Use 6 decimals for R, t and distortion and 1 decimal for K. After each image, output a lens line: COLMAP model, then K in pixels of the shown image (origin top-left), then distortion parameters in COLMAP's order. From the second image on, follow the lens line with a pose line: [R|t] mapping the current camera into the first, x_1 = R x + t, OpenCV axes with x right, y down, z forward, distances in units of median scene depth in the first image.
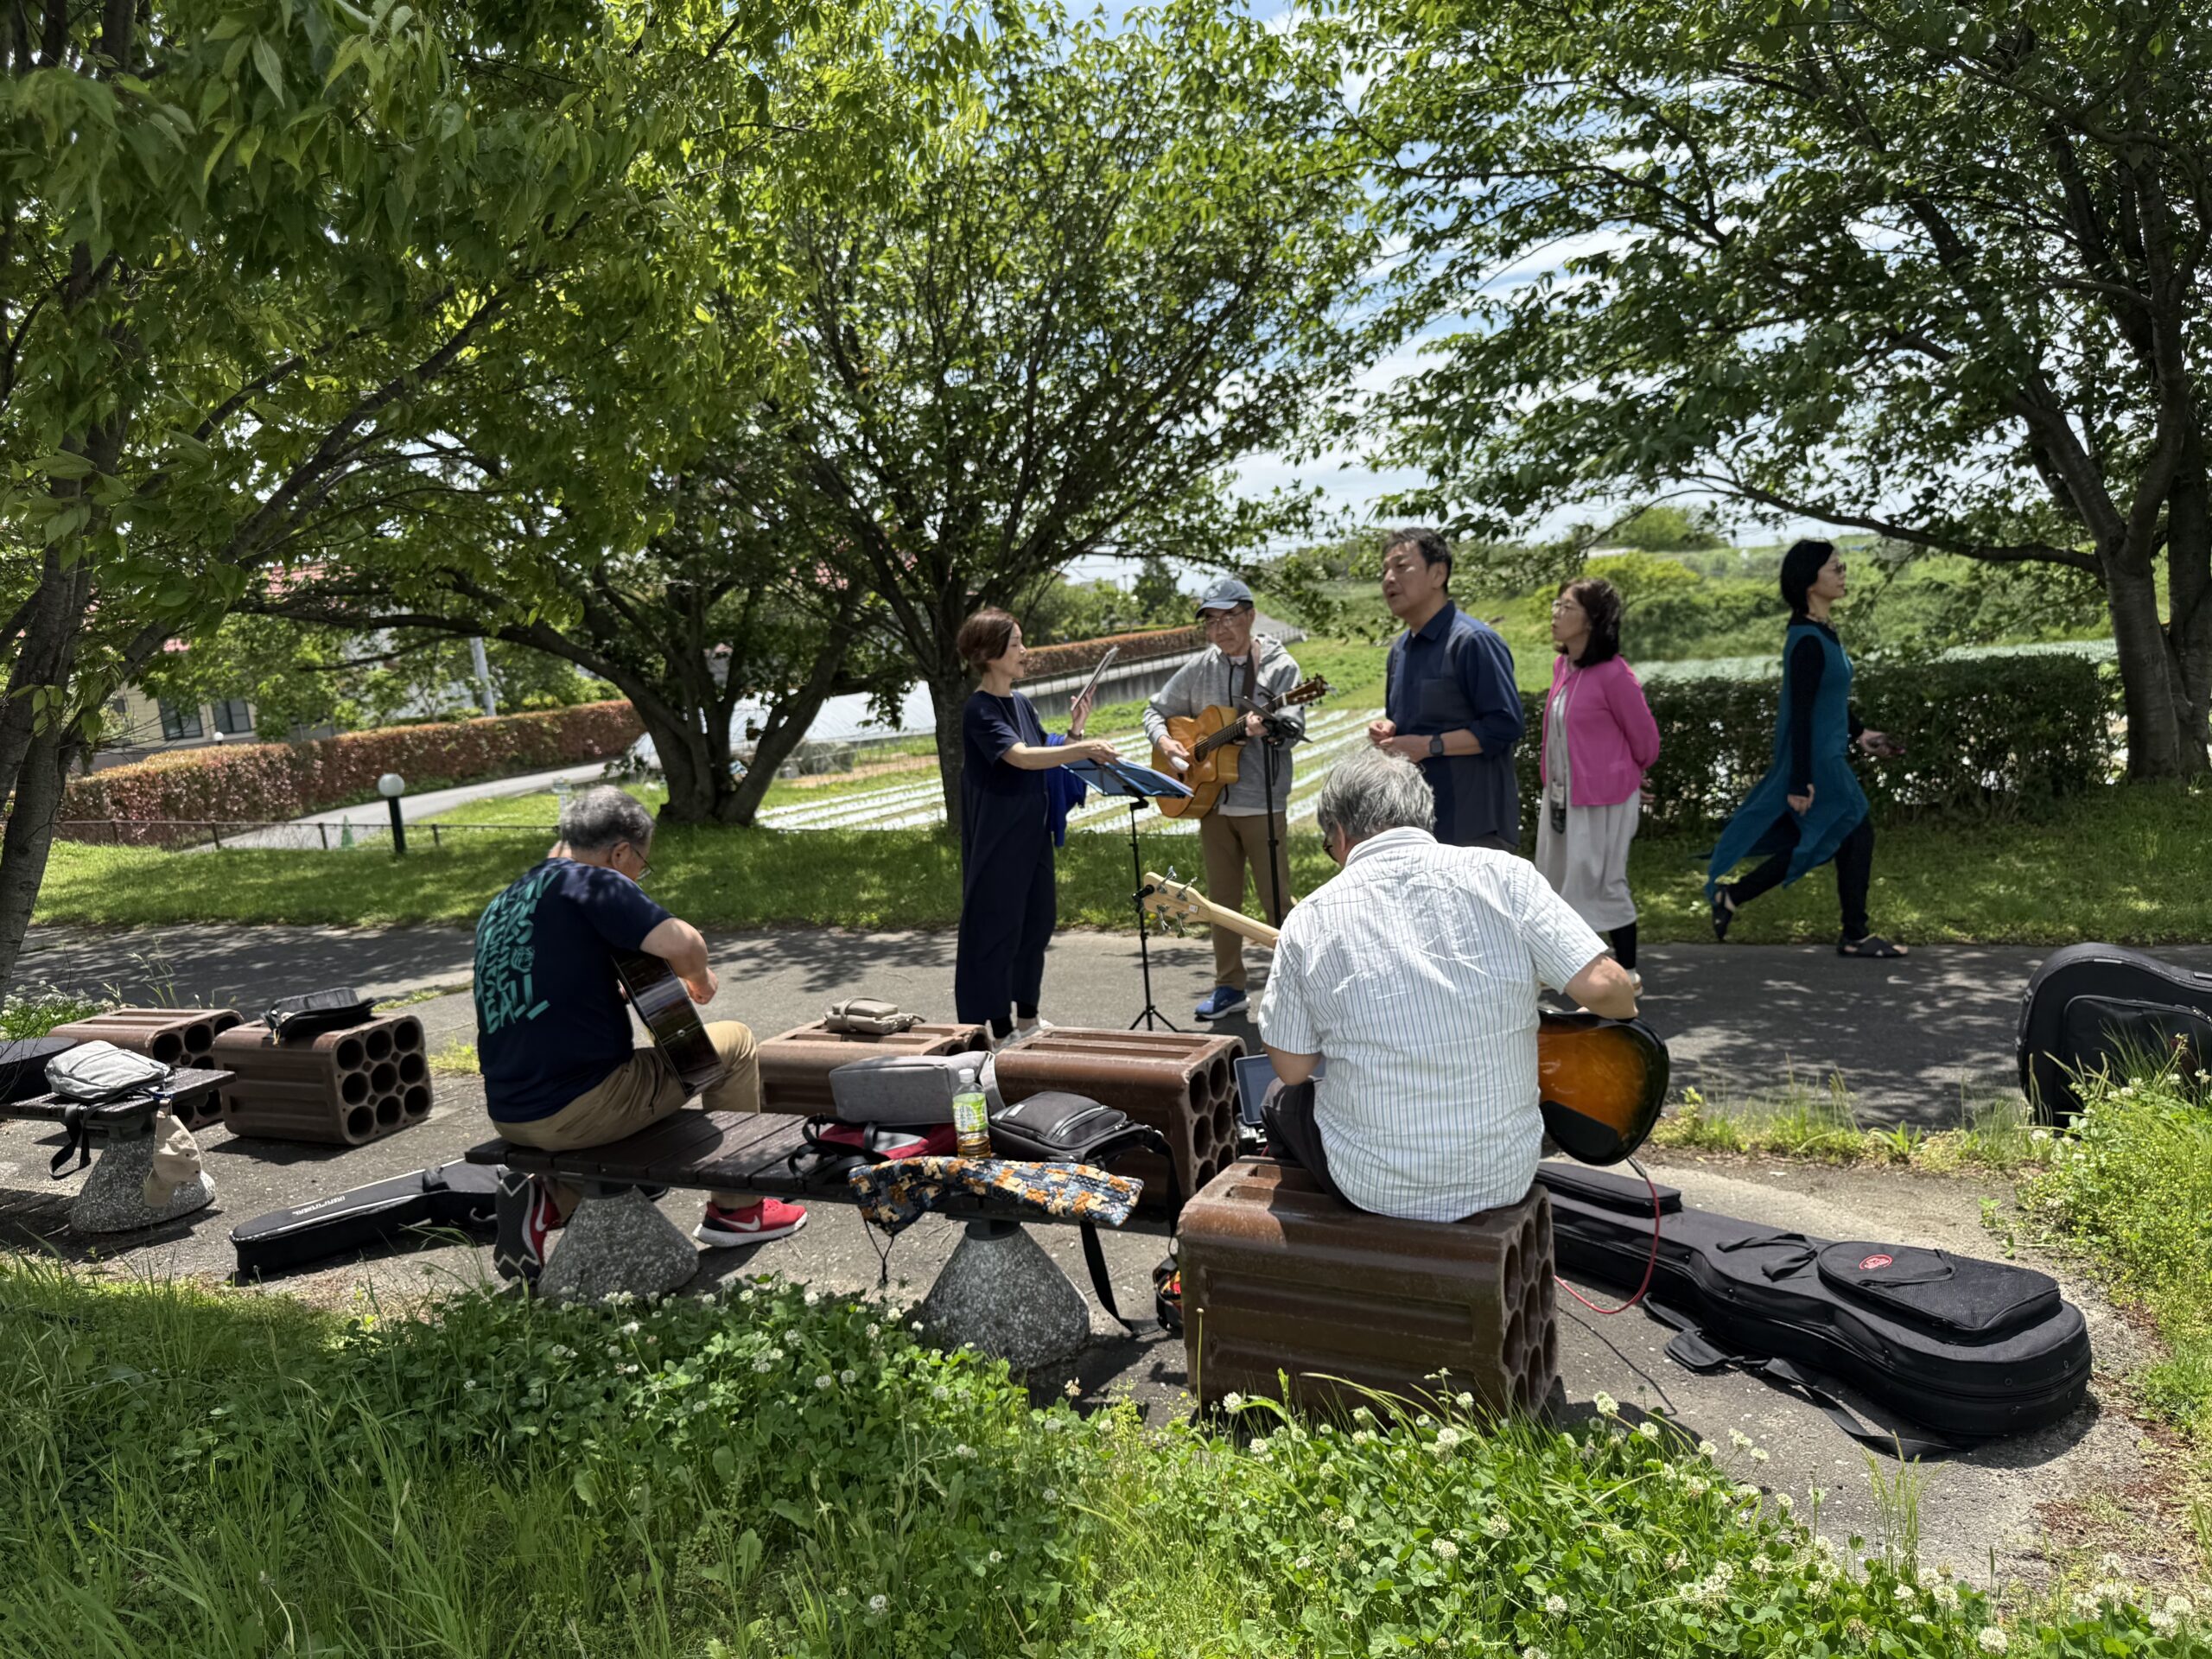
lens RADIAL K [[1556.1, 0, 1113.1], [0, 1556.1, 823.6], [0, 0, 1]] dist [0.059841, -0.054917]
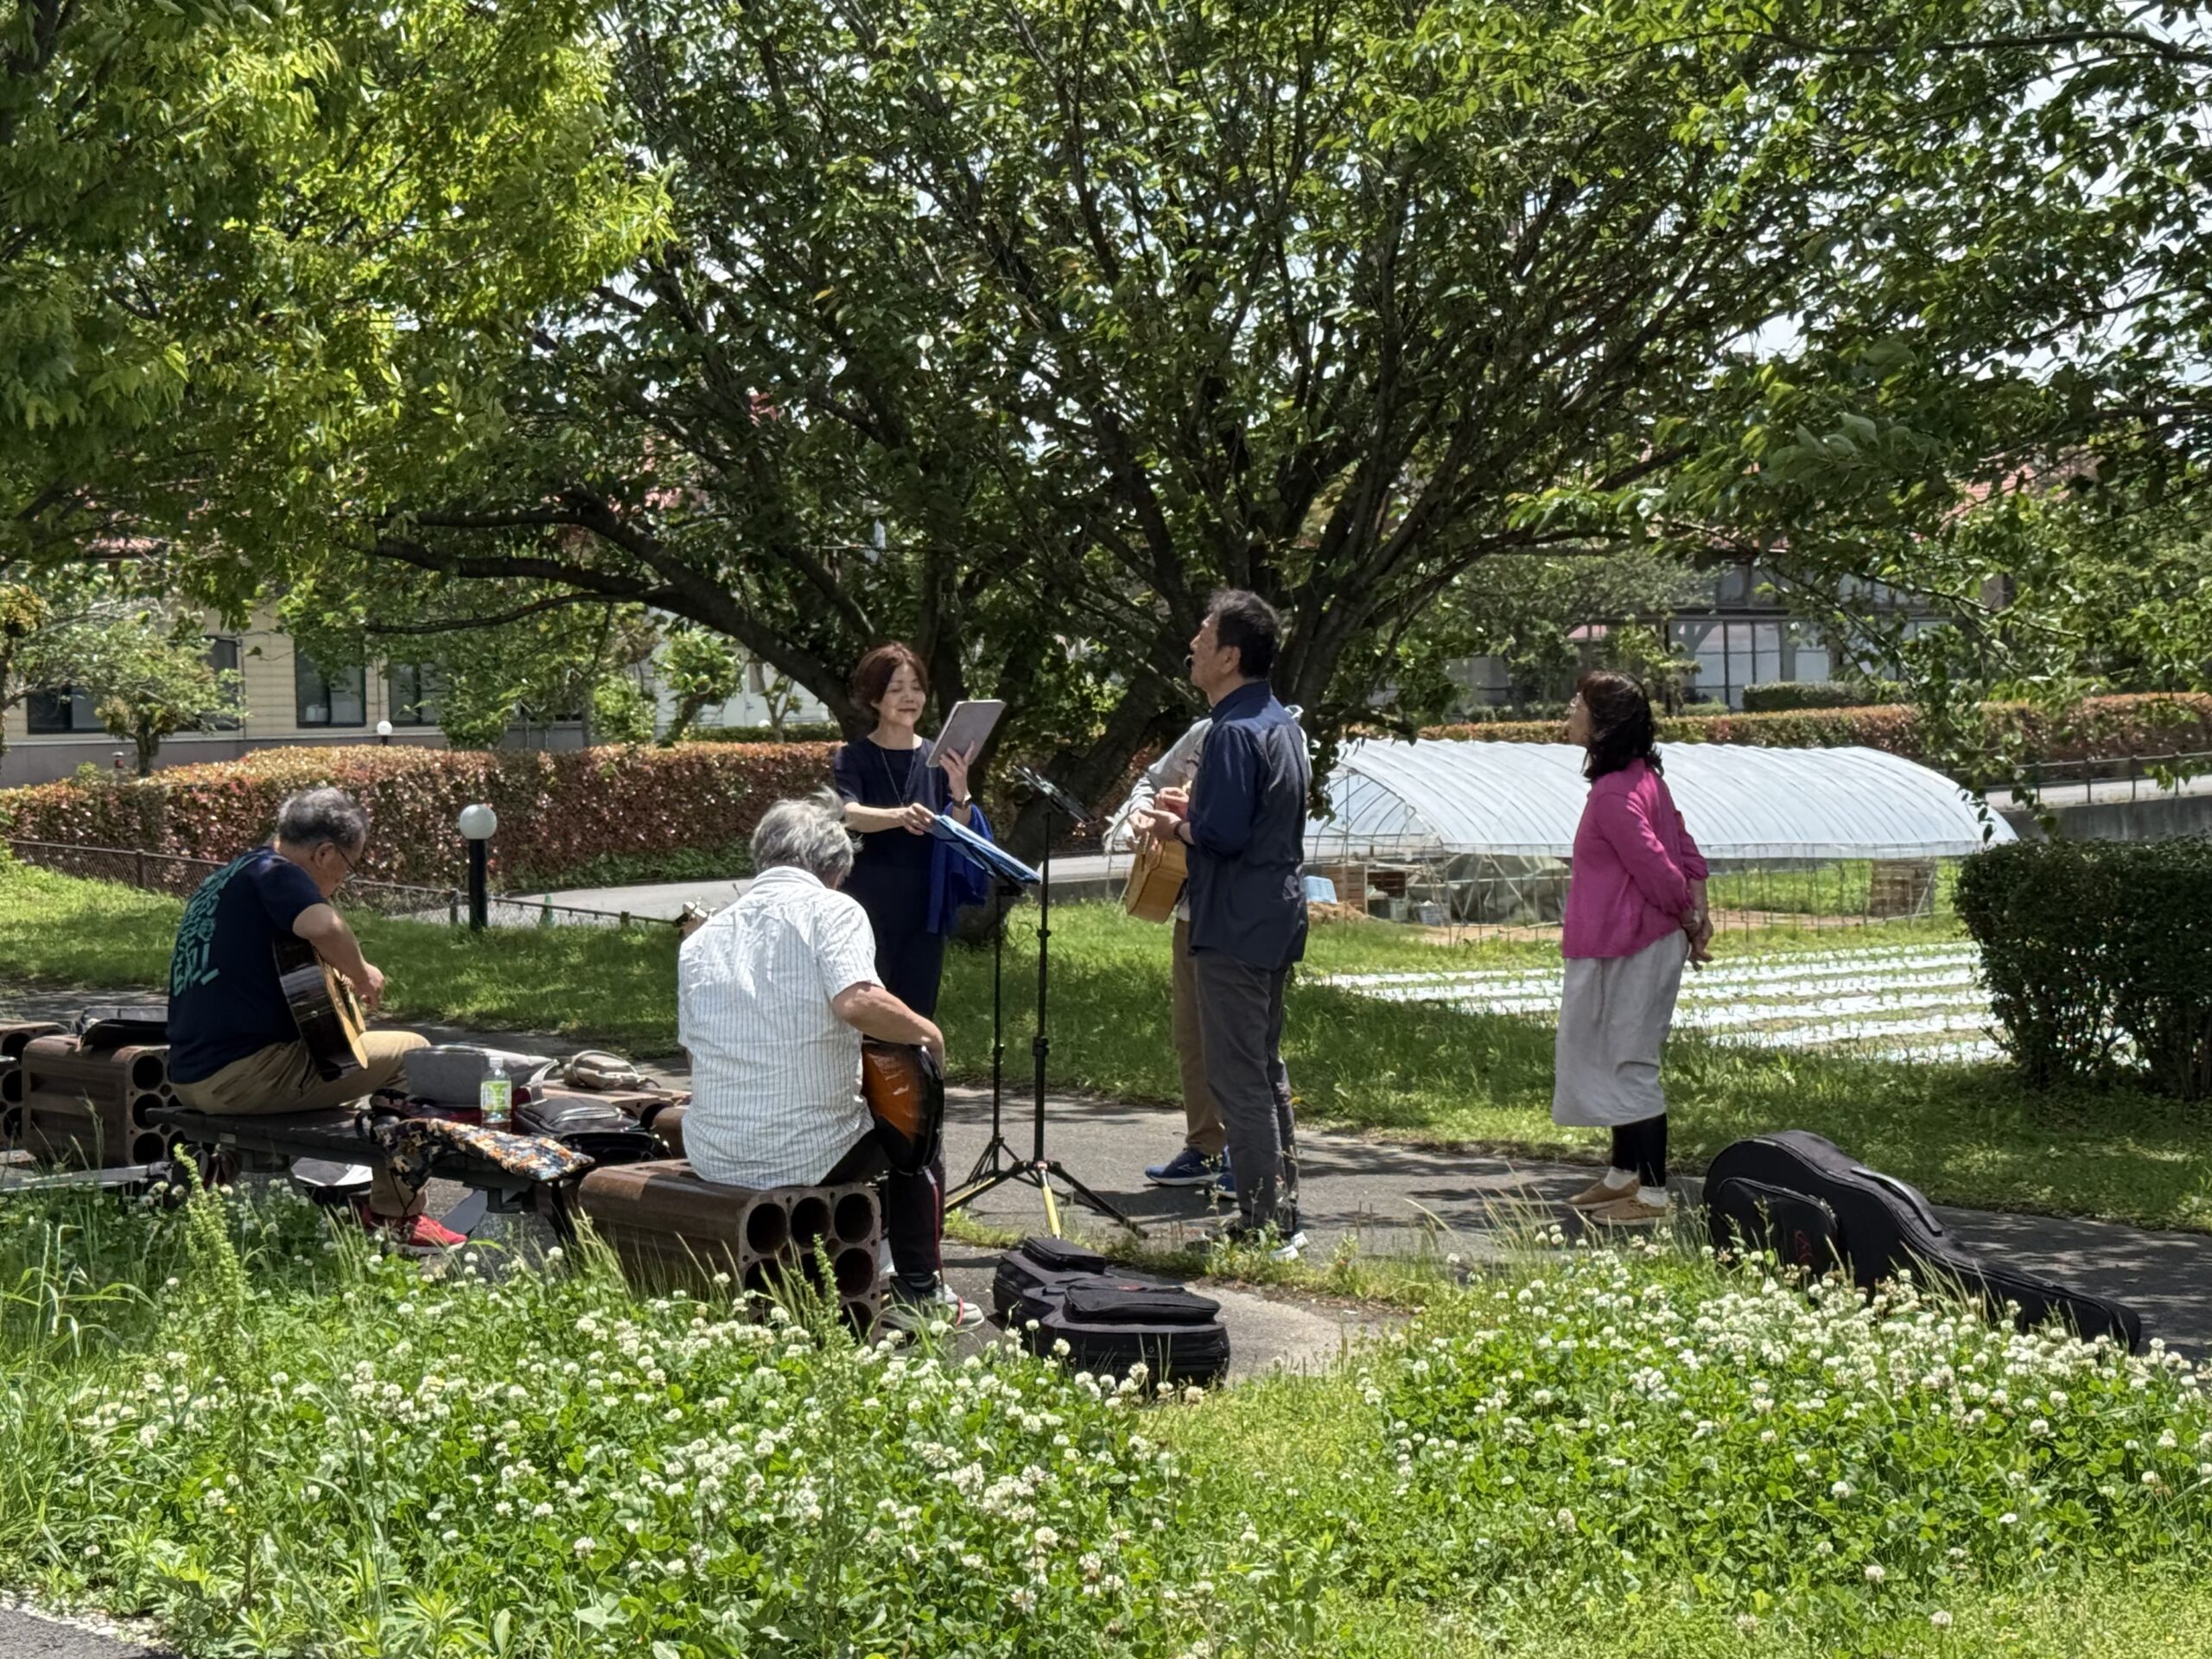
lens RADIAL K [[3807.5, 0, 1325.4], [0, 3807.5, 829.9], [0, 0, 1]] dist [-0.014670, -0.160498]
pose [[0.953155, 0.100600, -0.285263, 0.286219], [-0.120055, 0.991430, -0.051509, 0.015825], [0.277636, 0.083343, 0.957064, -0.335869]]
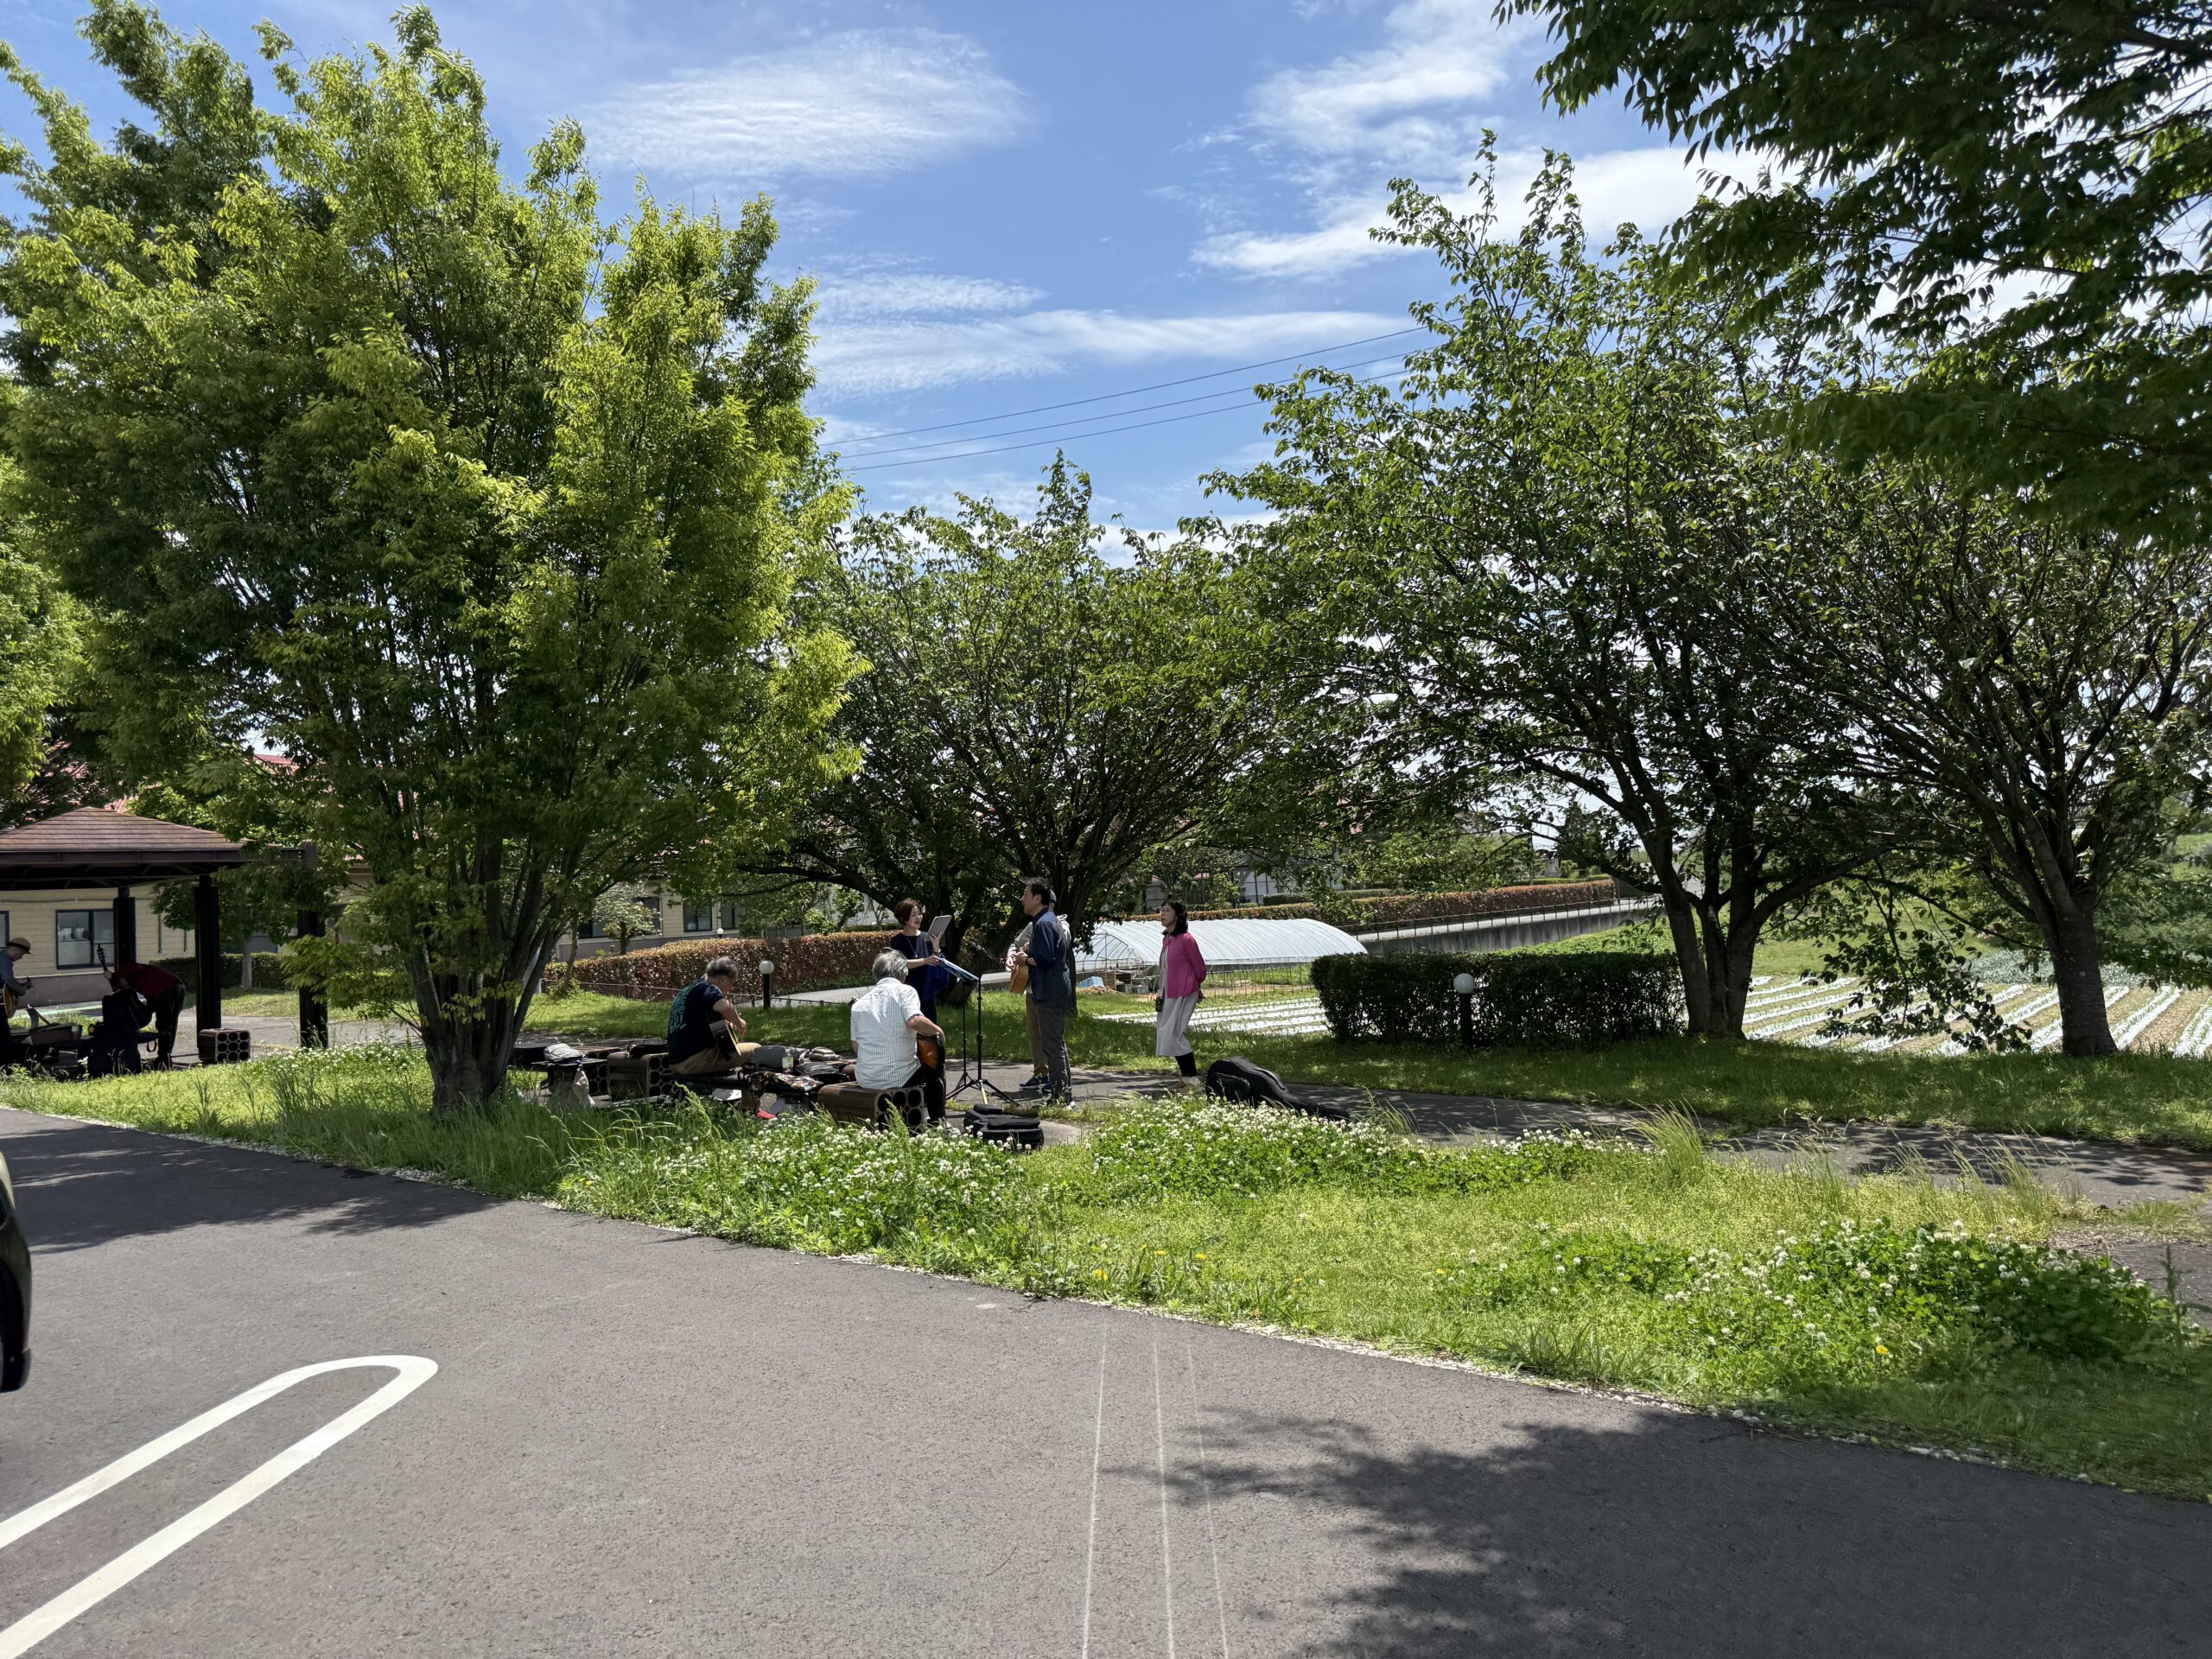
lens RADIAL K [[1556.1, 0, 1113.1], [0, 1556.1, 823.6], [0, 0, 1]] dist [0.059841, -0.054917]
pose [[0.957656, 0.042703, -0.284730, 0.331171], [-0.084942, 0.986826, -0.137690, 0.020404], [0.275100, 0.156045, 0.948668, -0.439977]]
